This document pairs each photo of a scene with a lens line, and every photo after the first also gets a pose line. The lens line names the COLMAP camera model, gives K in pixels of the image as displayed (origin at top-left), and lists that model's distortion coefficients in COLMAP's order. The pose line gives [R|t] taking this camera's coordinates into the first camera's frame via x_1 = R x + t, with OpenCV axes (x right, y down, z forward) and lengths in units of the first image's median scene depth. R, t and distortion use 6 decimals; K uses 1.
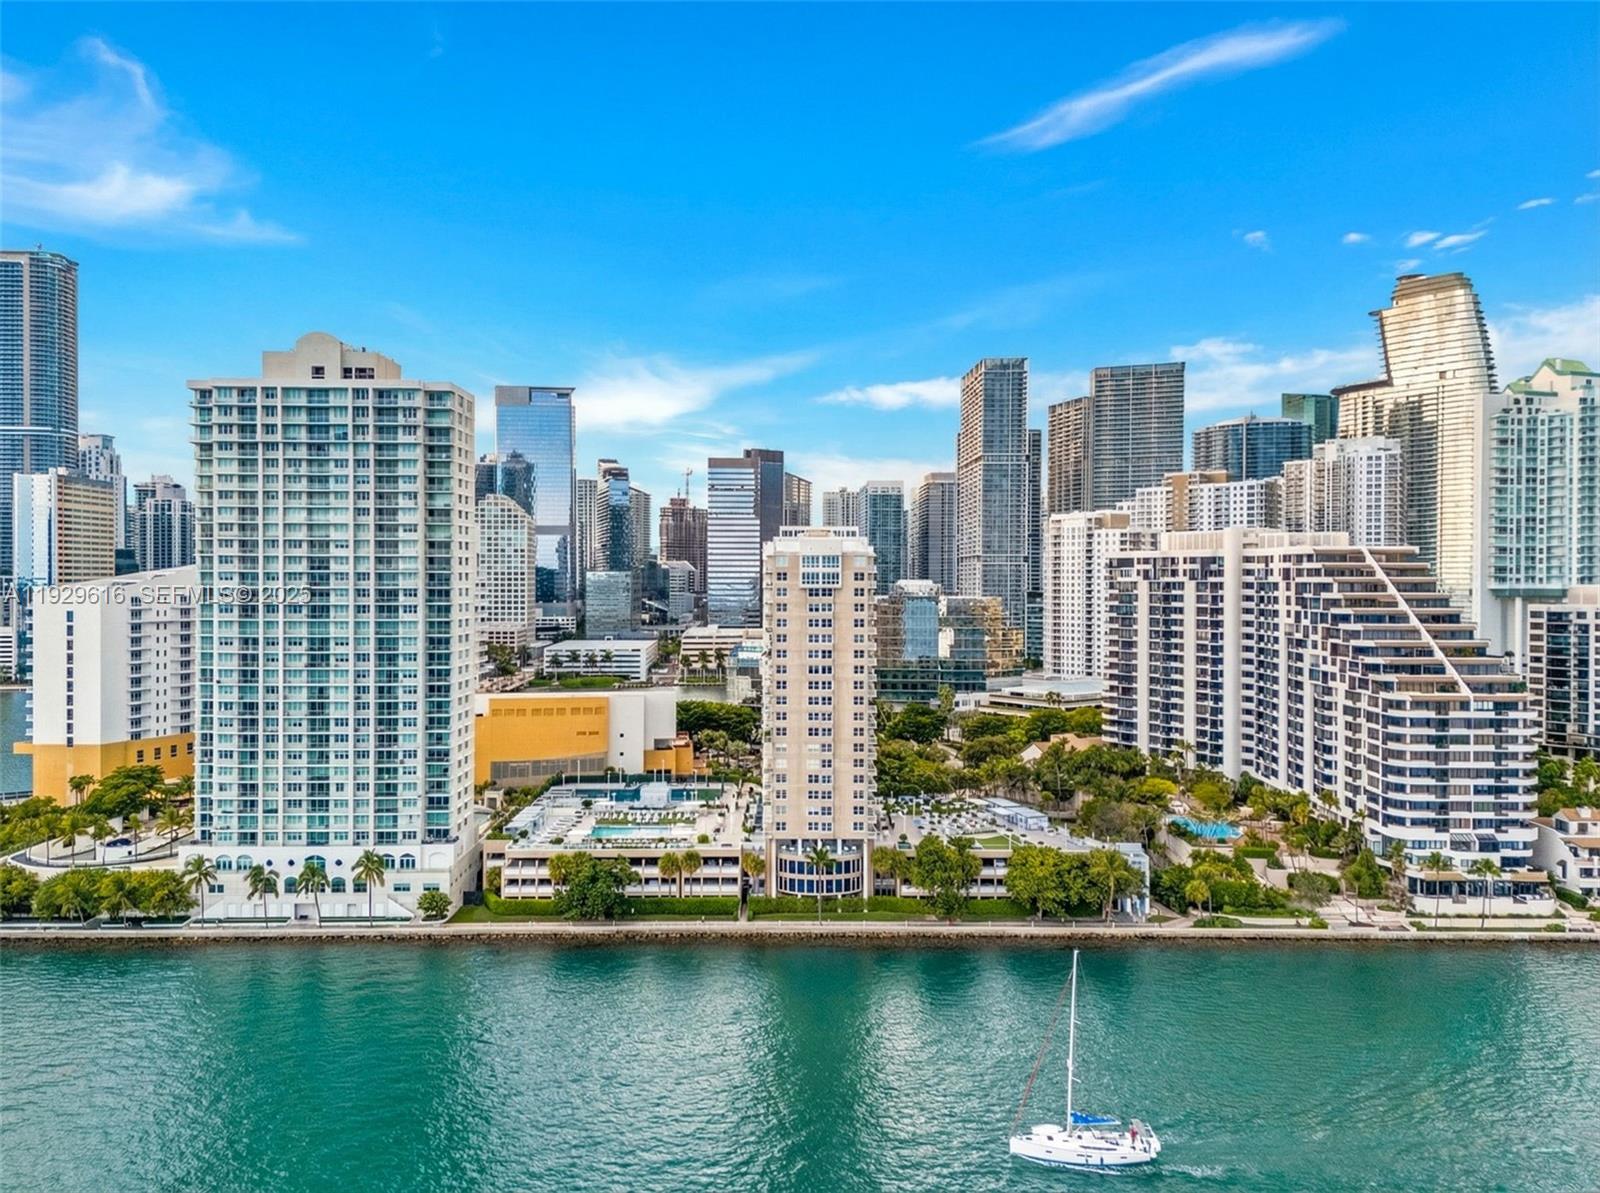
lens RADIAL K [[1214.4, 0, 795.8], [0, 1214.4, 583.2], [0, 0, 1]] dist [0.073319, -0.049299]
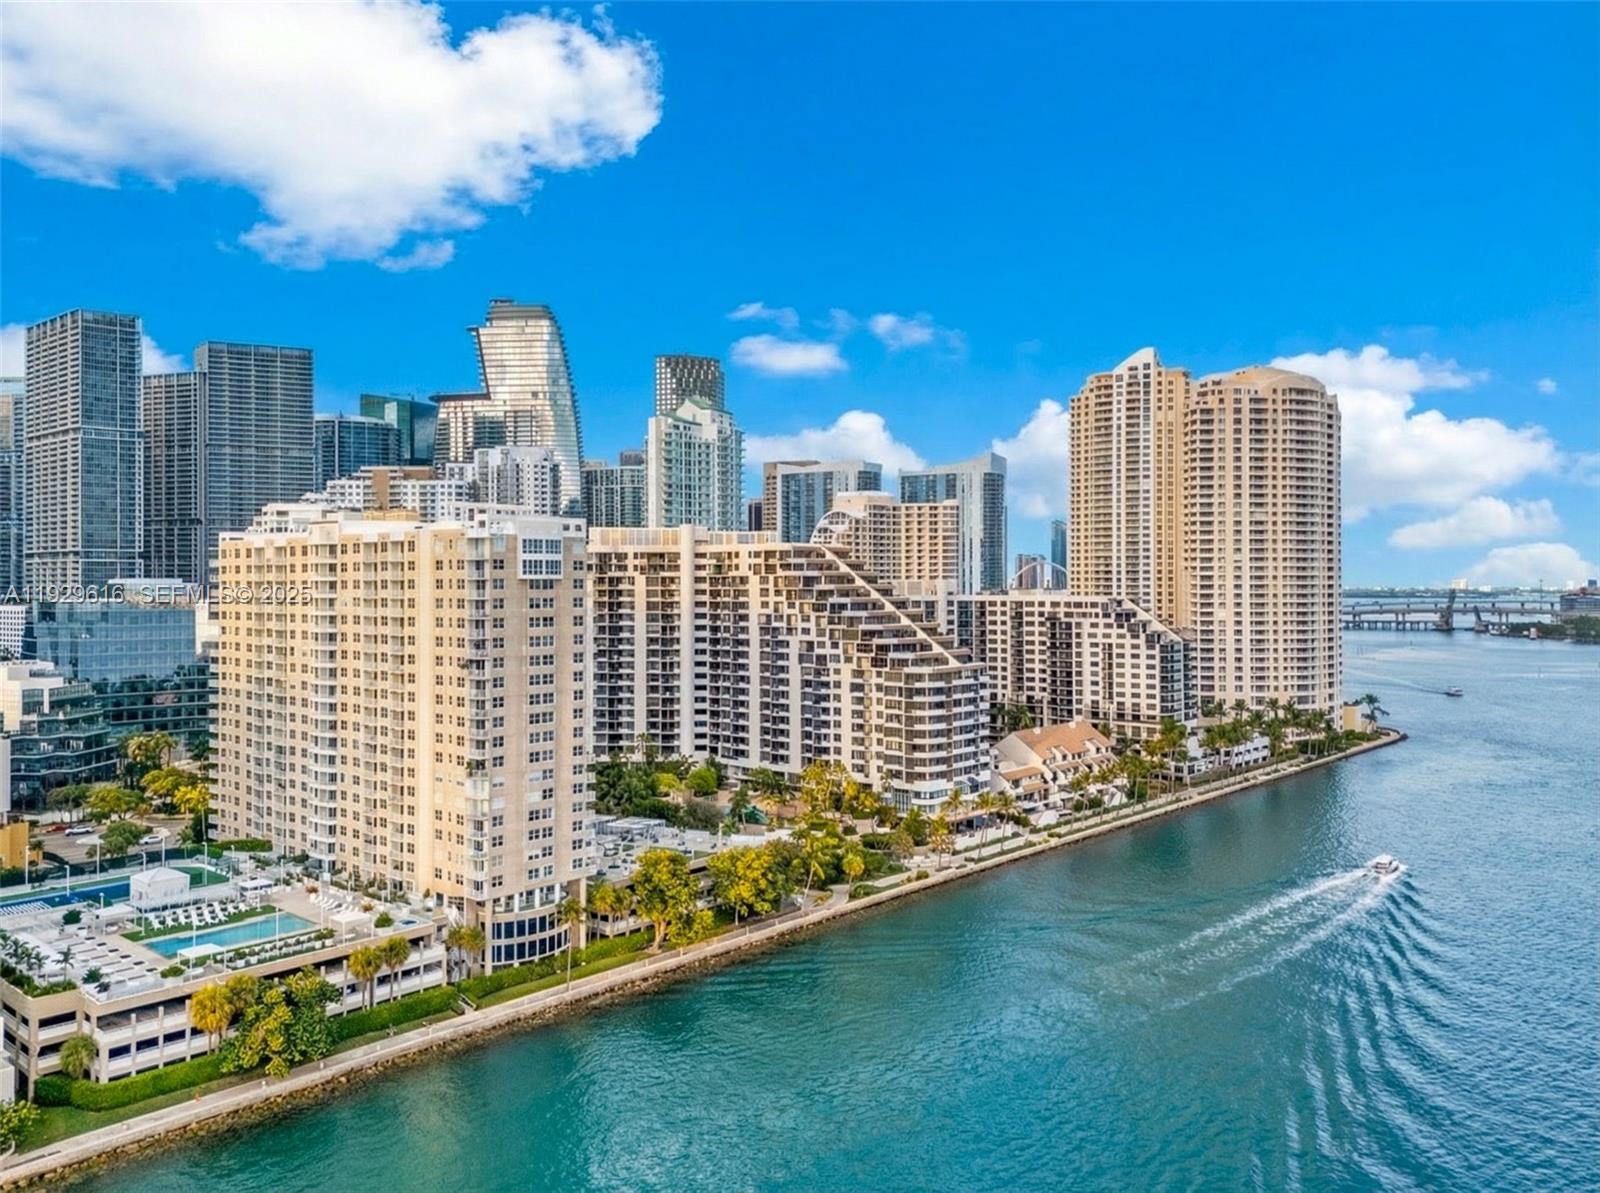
lens RADIAL K [[1214.4, 0, 801.9], [0, 1214.4, 585.5], [0, 0, 1]] dist [0.073319, -0.049299]
pose [[0.671114, -0.005728, 0.741332, -0.392843], [0.007077, 0.999974, 0.001319, 0.006884], [-0.741320, 0.004361, 0.671137, 0.267135]]
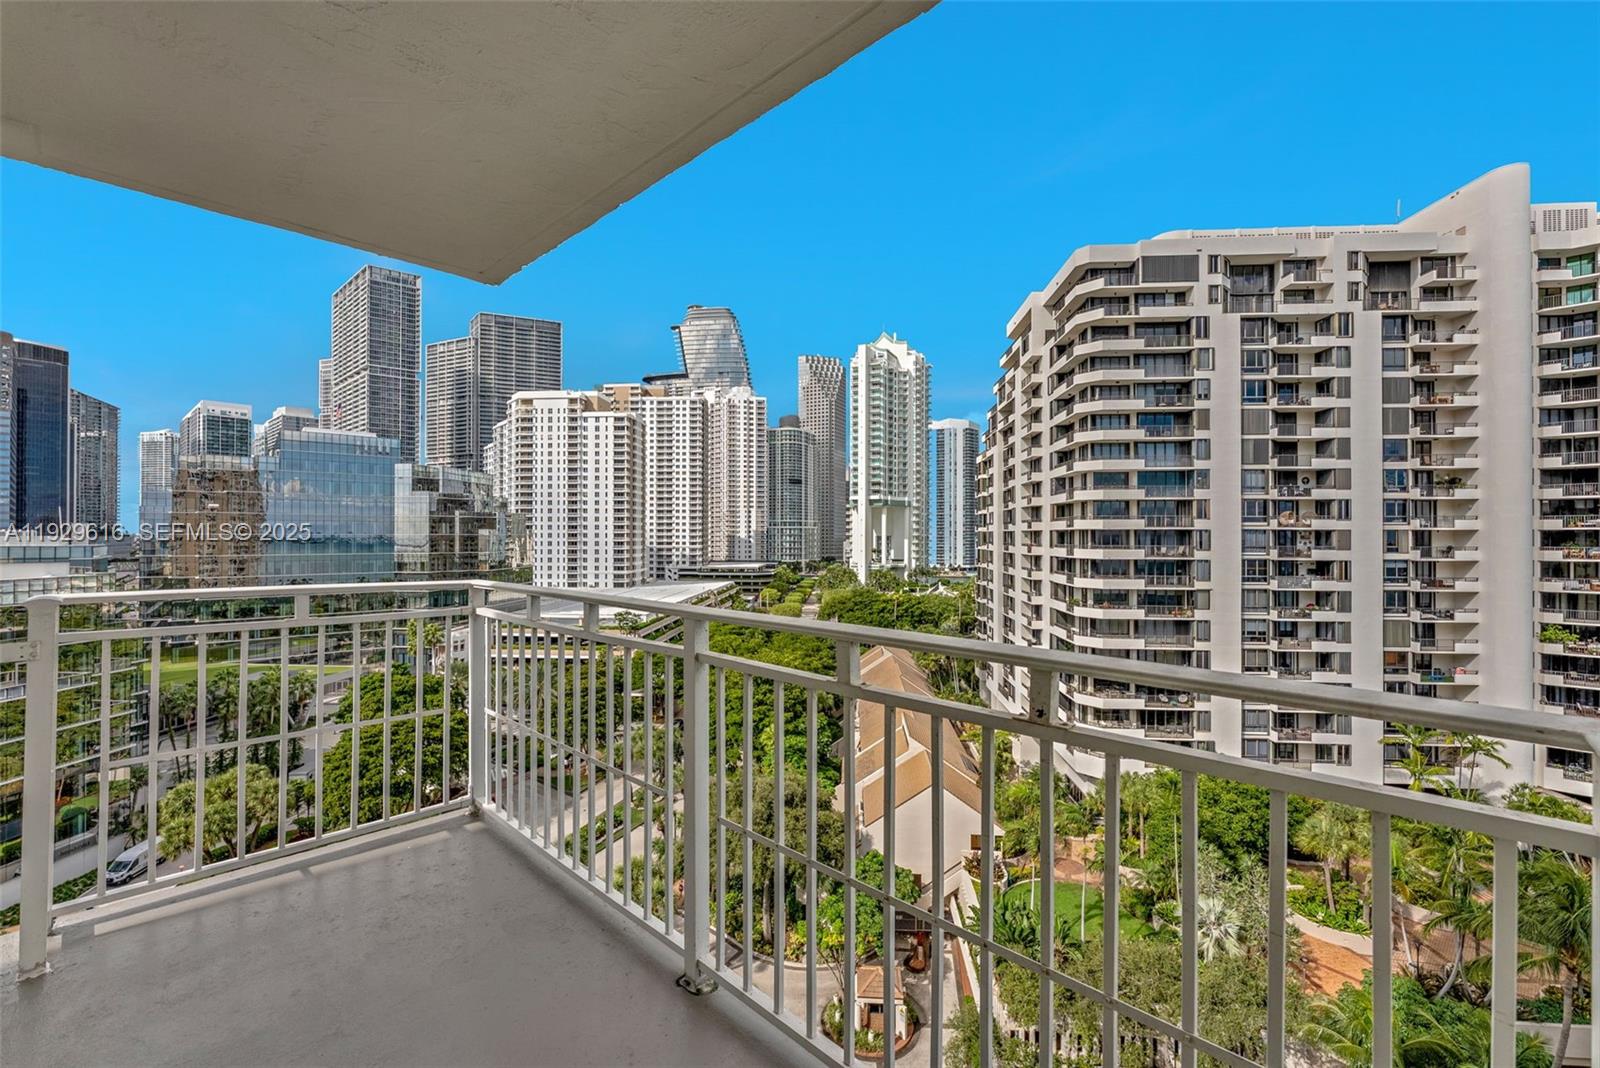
lens RADIAL K [[653.2, 0, 801.8], [0, 653.2, 534.2], [0, 0, 1]] dist [0.004228, -0.001015]
pose [[0.689886, -0.002544, 0.723914, 0.048533], [0.004062, 0.999992, -0.000358, 0.082396], [-0.723907, 0.003188, 0.689890, 1.163815]]
